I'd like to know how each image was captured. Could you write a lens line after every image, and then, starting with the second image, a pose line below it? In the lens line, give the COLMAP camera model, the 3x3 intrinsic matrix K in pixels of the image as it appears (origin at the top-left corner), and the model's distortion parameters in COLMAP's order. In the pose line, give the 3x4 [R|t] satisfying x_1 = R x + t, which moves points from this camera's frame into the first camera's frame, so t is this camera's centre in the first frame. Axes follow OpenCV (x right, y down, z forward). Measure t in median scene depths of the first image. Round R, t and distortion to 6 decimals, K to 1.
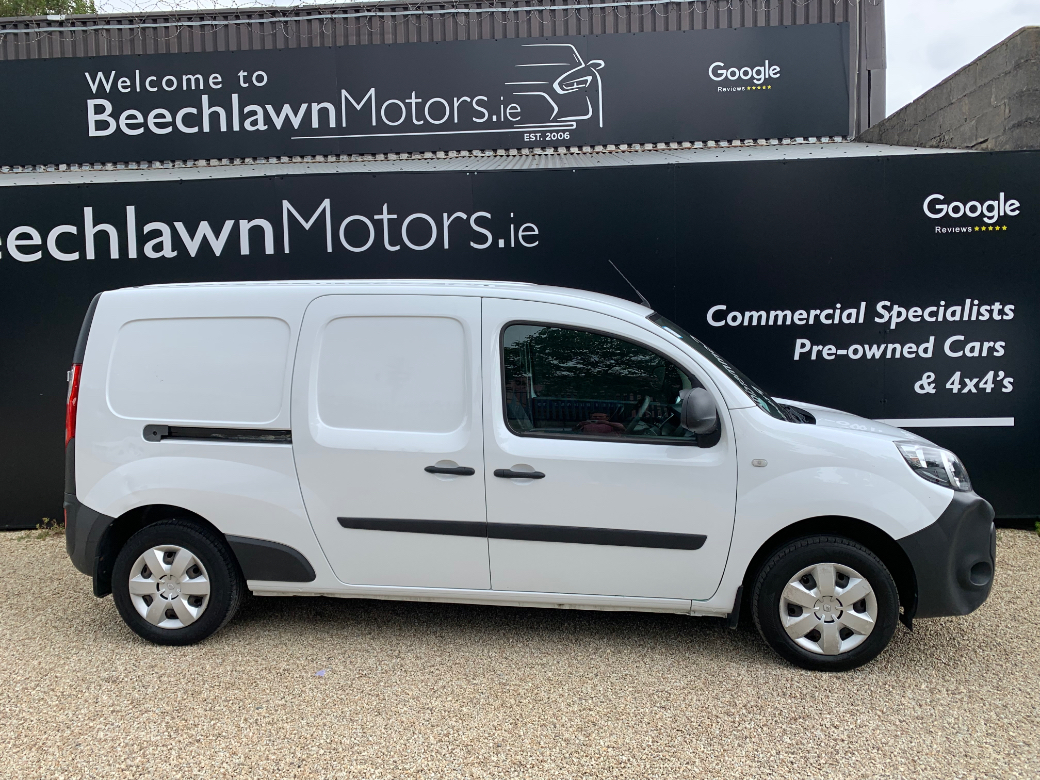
lens RADIAL K [[791.9, 0, 520.0], [0, 791.9, 390.0], [0, 0, 1]] dist [-0.004715, -0.003032]
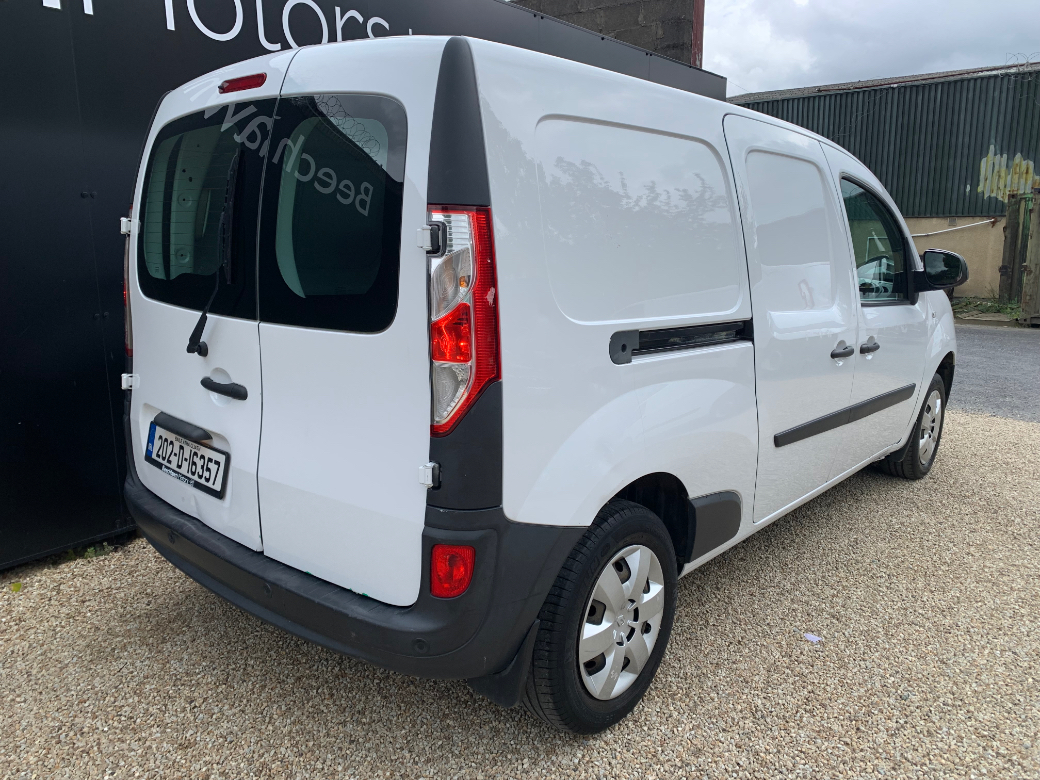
lens RADIAL K [[791.9, 0, 520.0], [0, 791.9, 390.0], [0, 0, 1]] dist [-0.004715, -0.003032]
pose [[0.573367, -0.140918, 0.807089, -0.366545], [0.039266, 0.988692, 0.144731, 0.001972], [-0.818357, -0.051293, 0.572417, 0.302298]]
